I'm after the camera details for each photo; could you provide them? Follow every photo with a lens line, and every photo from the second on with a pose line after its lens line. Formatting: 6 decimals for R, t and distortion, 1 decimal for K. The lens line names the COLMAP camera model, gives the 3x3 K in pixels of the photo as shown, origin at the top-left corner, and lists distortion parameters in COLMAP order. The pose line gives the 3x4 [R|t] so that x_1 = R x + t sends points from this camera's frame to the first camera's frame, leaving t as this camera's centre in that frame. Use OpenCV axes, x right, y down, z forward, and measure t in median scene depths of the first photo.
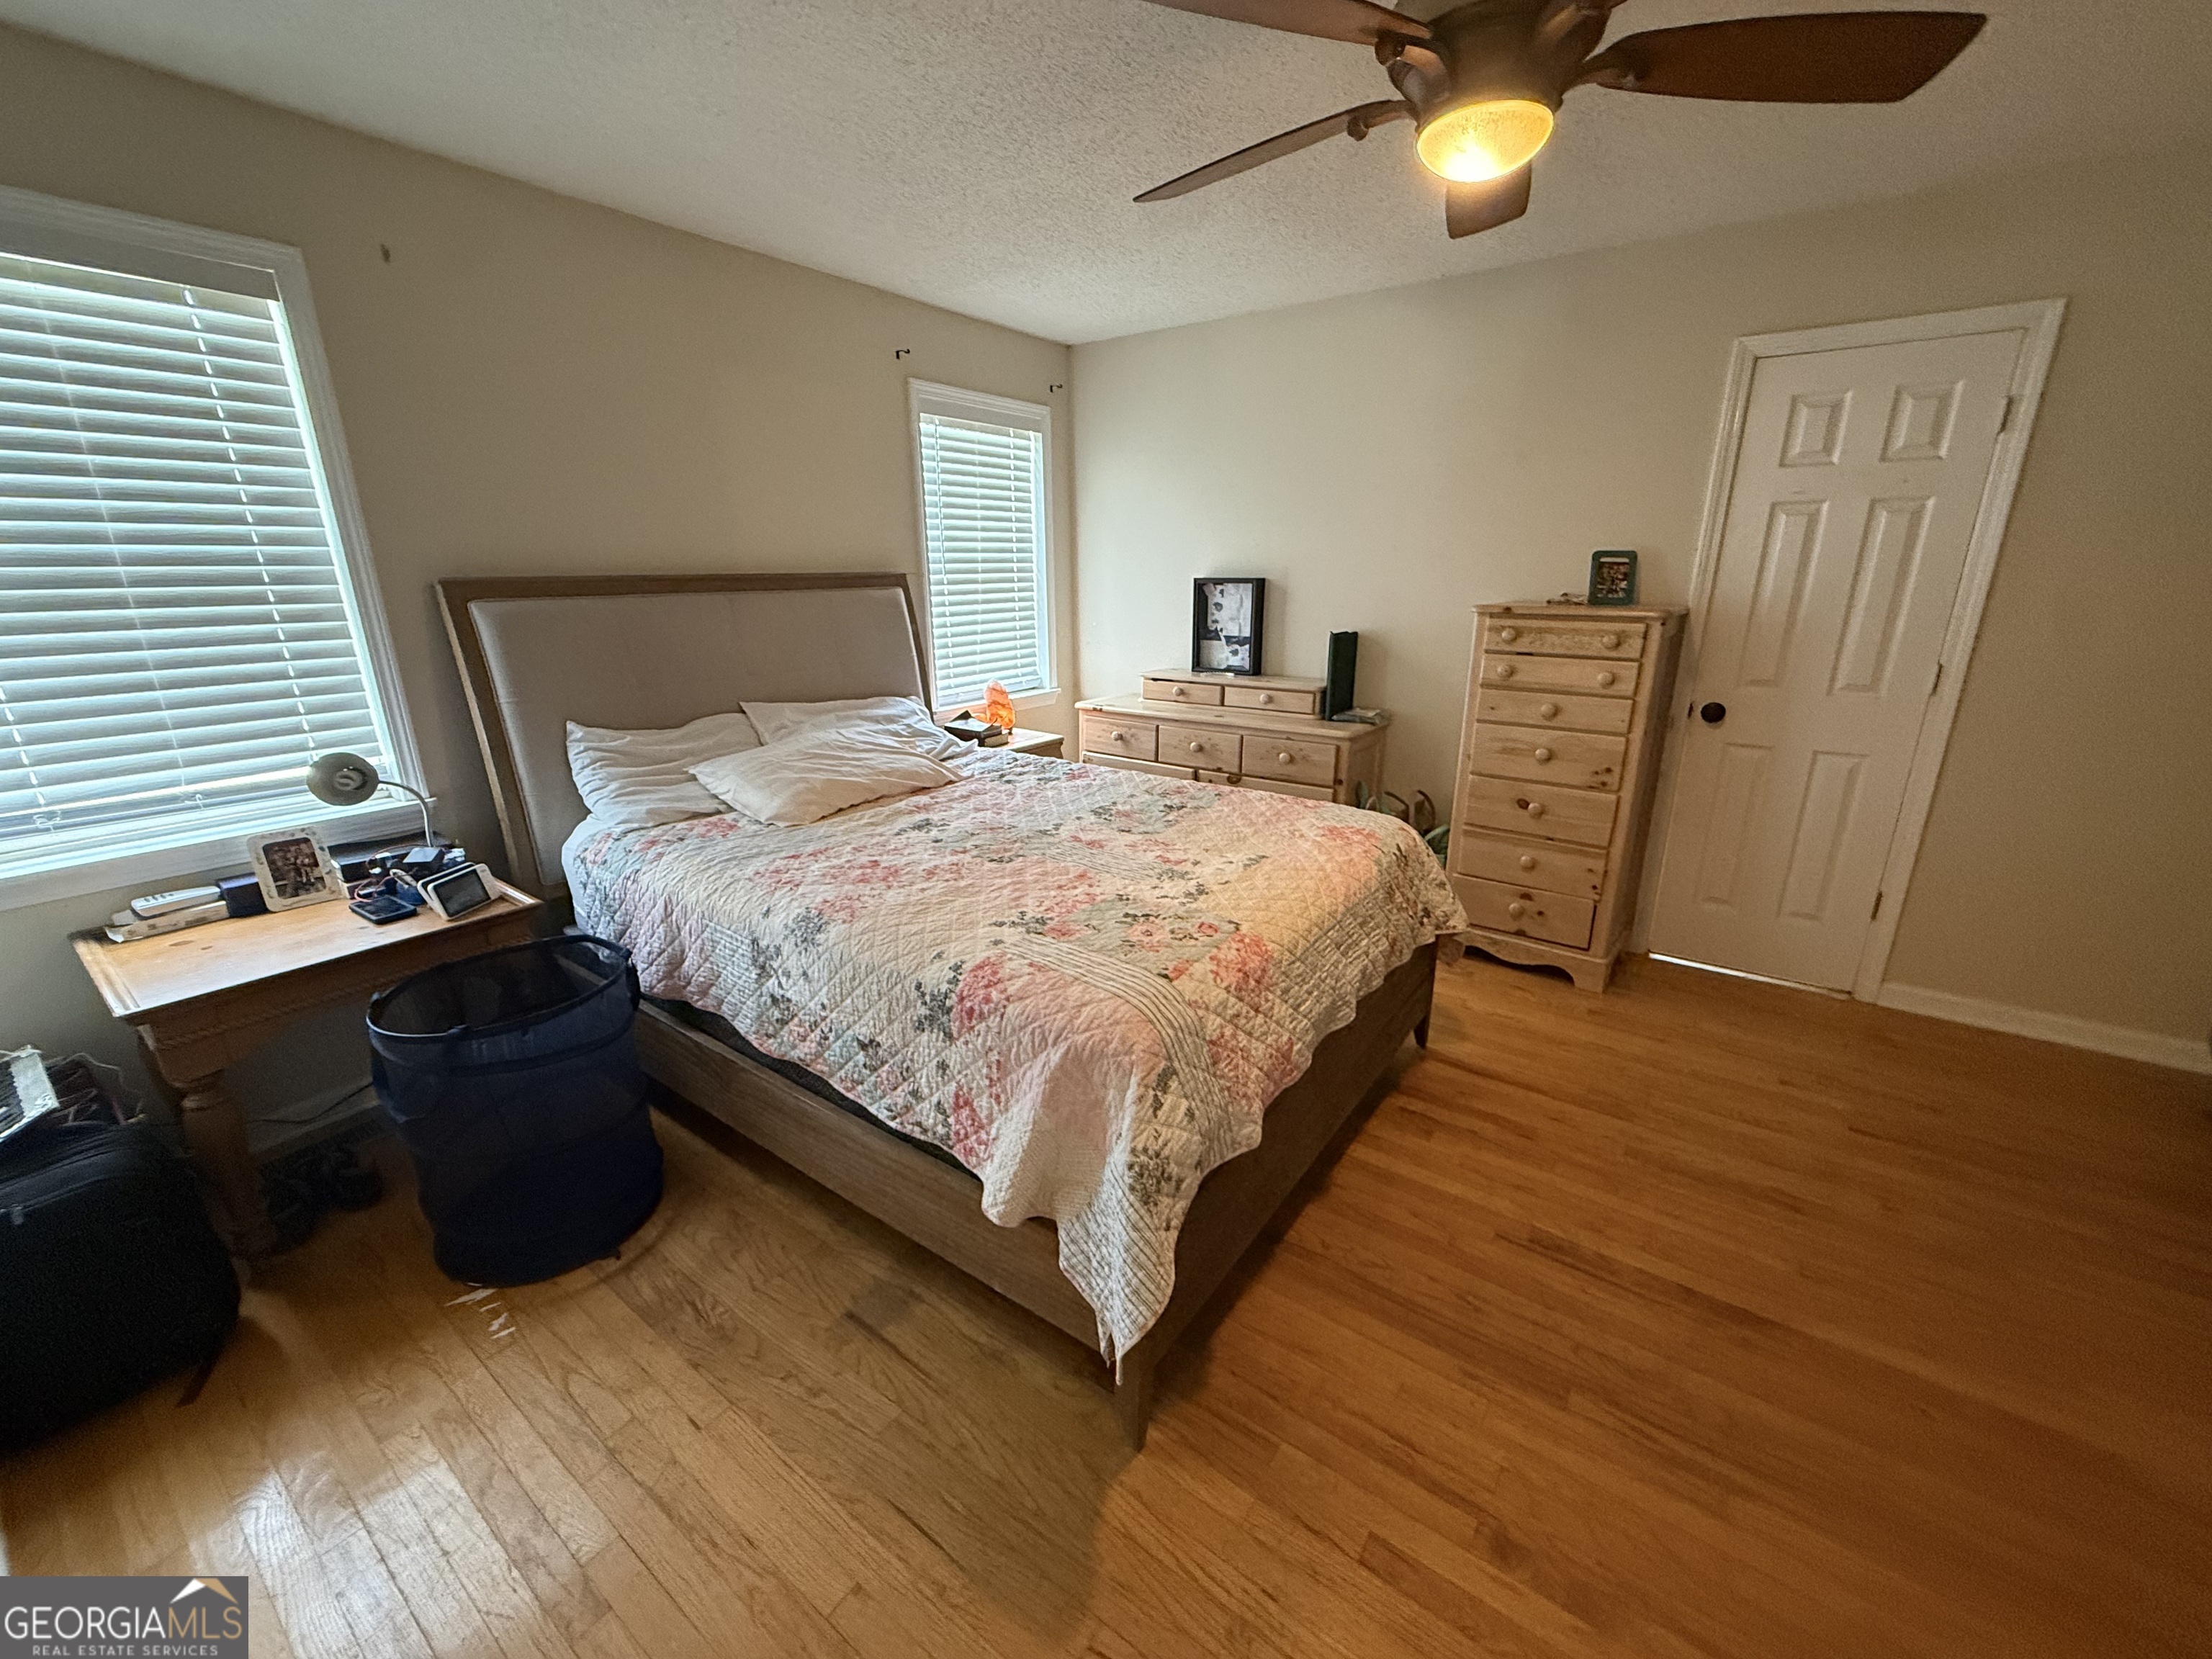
lens RADIAL K [[882.8, 0, 1103.3], [0, 882.8, 830.8], [0, 0, 1]] dist [0.000513, -0.000146]
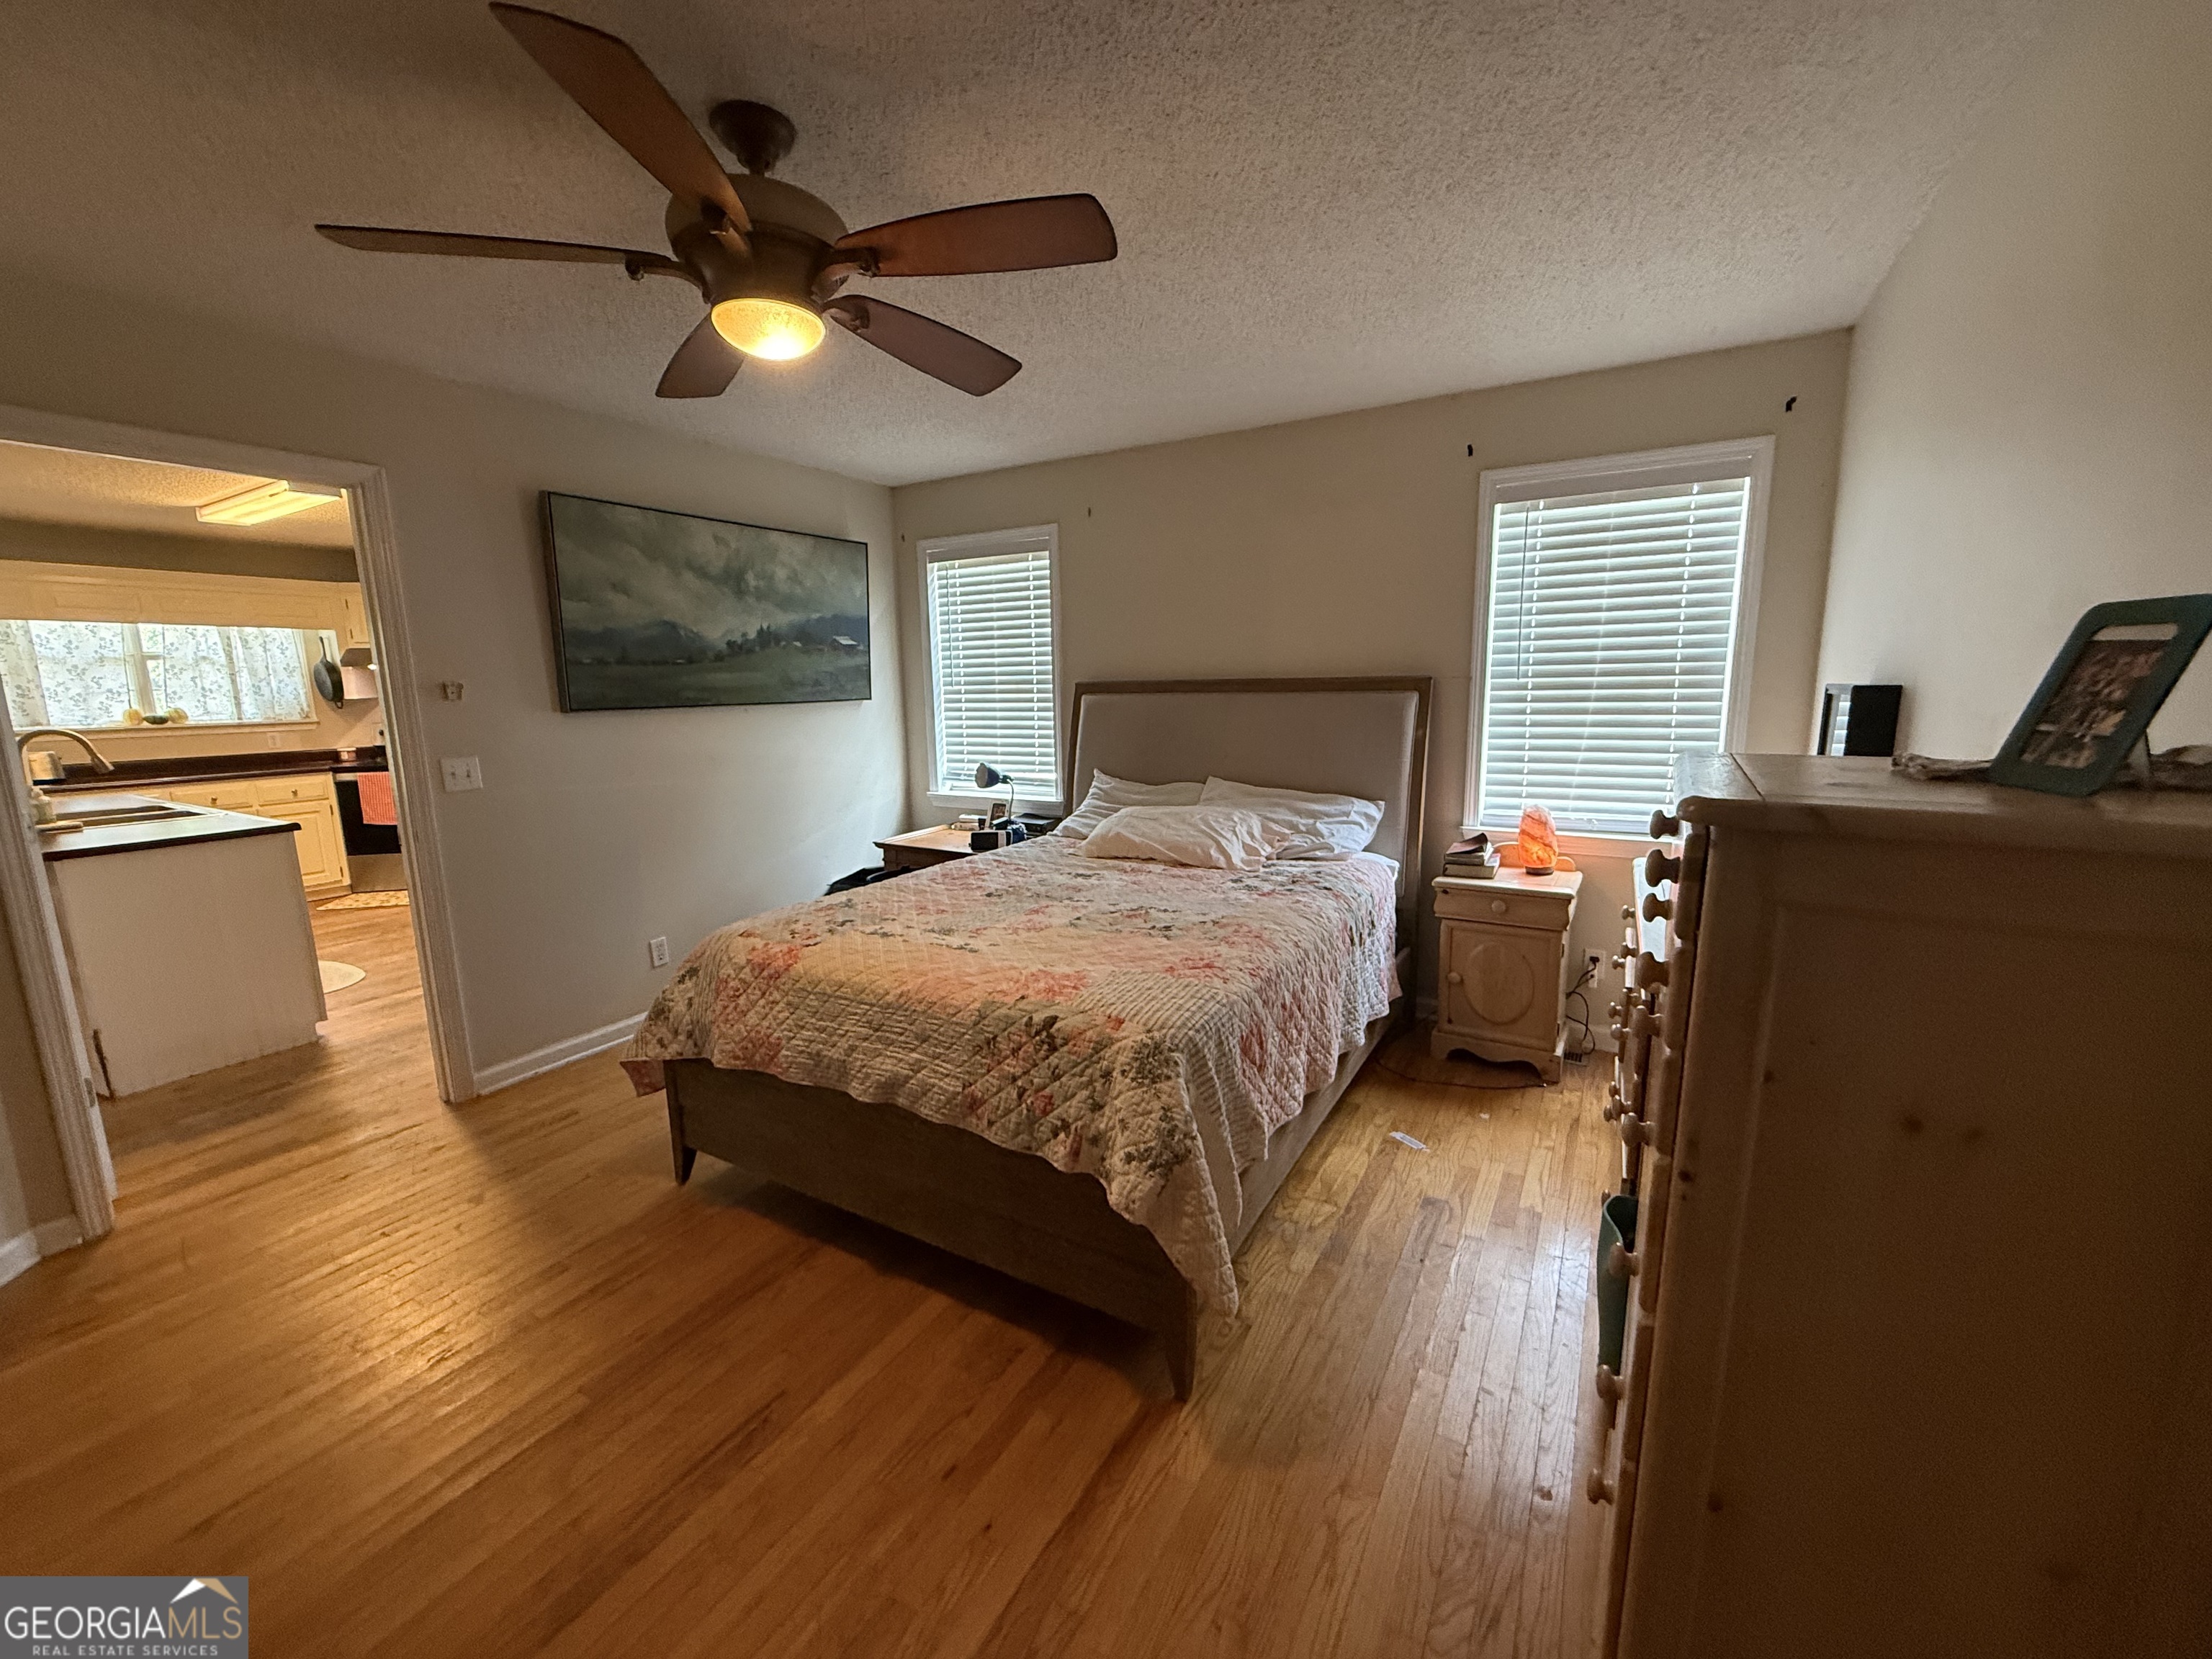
lens RADIAL K [[882.8, 0, 1103.3], [0, 882.8, 830.8], [0, 0, 1]] dist [0.000513, -0.000146]
pose [[0.101102, 0.172703, -0.979771, 0.952013], [-0.273968, 0.951573, 0.139462, -0.232622], [0.956410, 0.254326, 0.143521, 0.777635]]
